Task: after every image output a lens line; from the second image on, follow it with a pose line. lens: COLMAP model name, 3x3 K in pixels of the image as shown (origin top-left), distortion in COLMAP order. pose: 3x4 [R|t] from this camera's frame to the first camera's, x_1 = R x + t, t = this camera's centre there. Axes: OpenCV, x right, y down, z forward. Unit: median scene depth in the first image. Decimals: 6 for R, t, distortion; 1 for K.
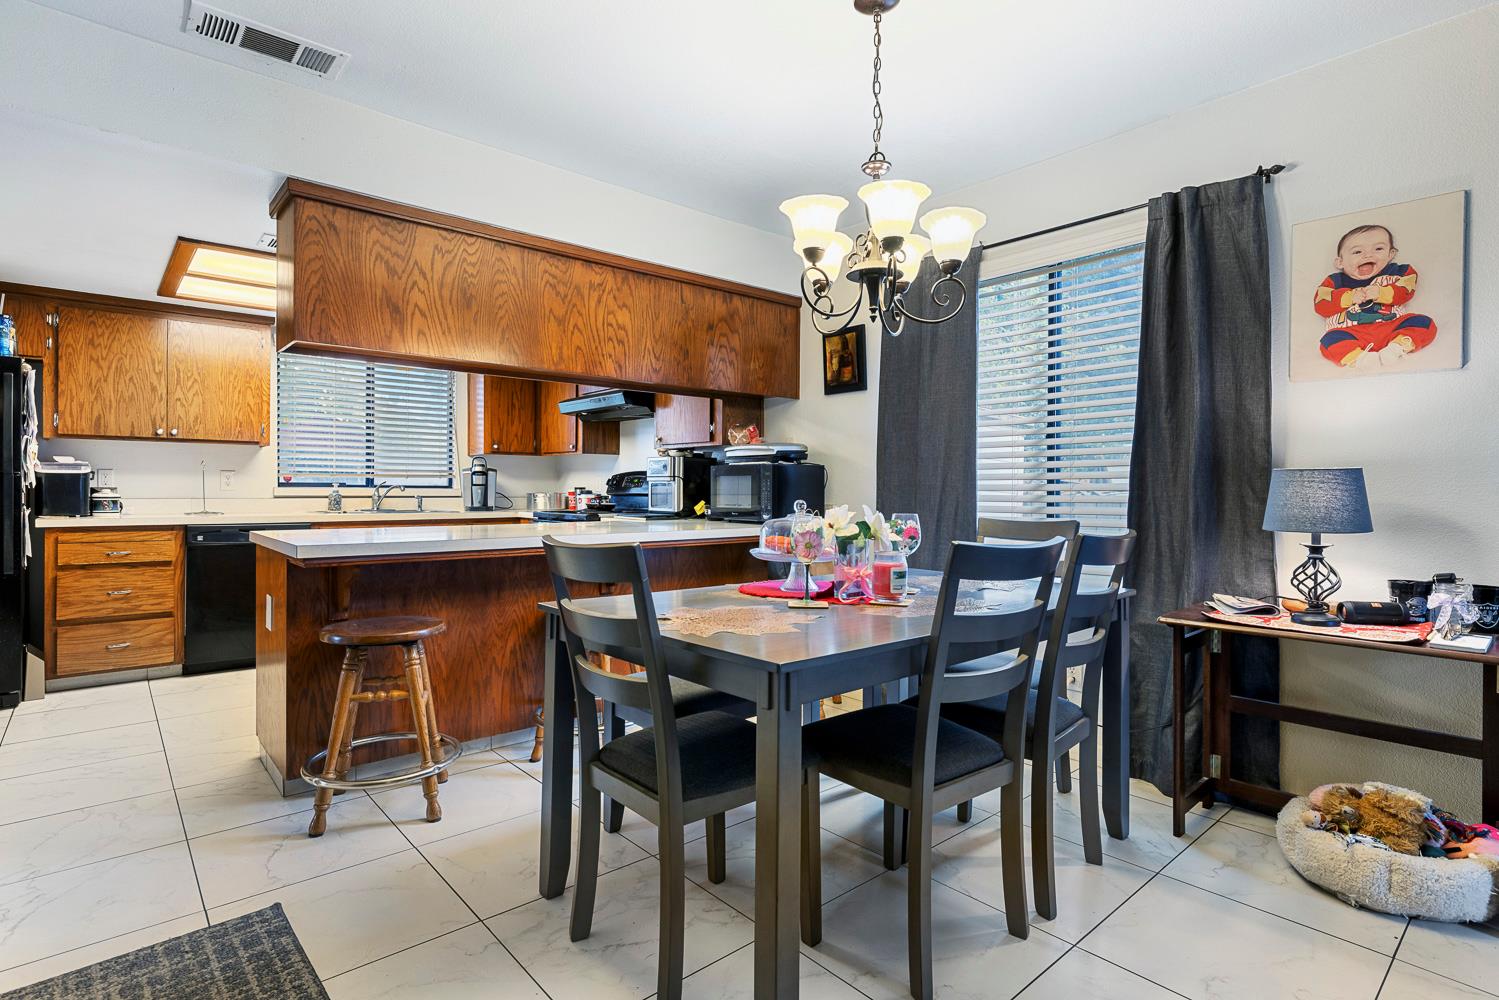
lens RADIAL K [[741.8, 0, 750.6], [0, 741.8, 491.3], [0, 0, 1]] dist [-0.001312, -0.000144]
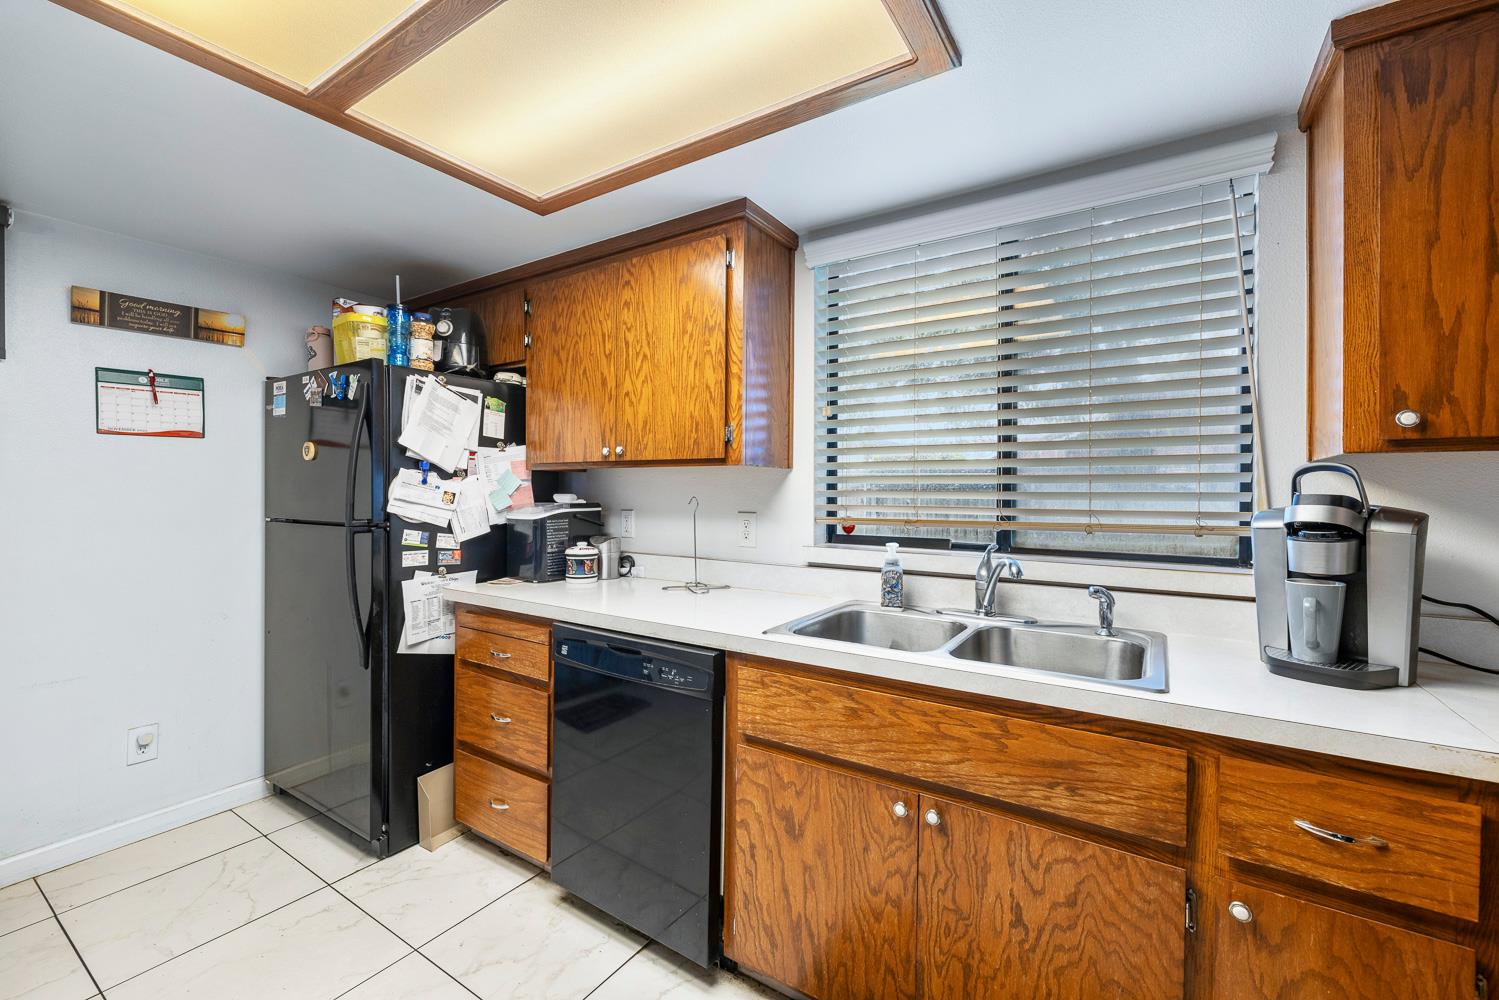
lens RADIAL K [[628.1, 0, 752.5], [0, 628.1, 492.6], [0, 0, 1]] dist [0.000498, -0.000119]
pose [[0.265119, -0.002280, -0.964213, -0.281262], [-0.007122, 0.999965, -0.004322, -0.046974], [0.964189, 0.008014, 0.265094, 1.013452]]
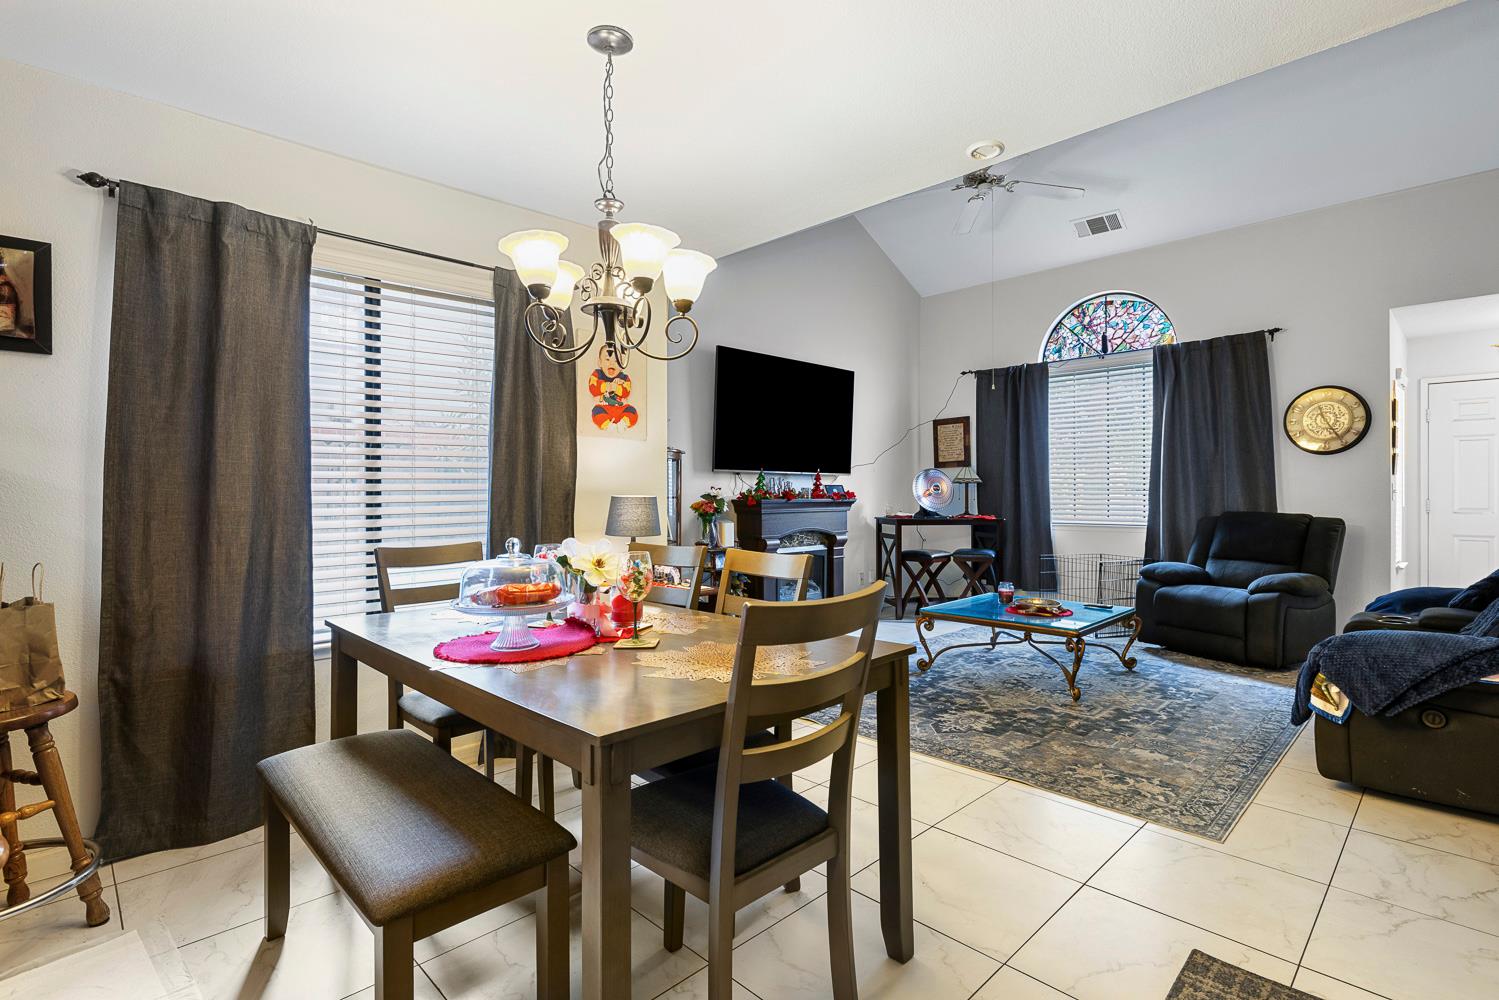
lens RADIAL K [[717.5, 0, 752.7], [0, 717.5, 492.0], [0, 0, 1]] dist [-0.001377, 0.000237]
pose [[-0.057464, -0.002898, 0.998343, -0.411007], [0.006803, 0.999971, 0.003294, -0.022173], [-0.998324, 0.006981, -0.057443, 0.430087]]
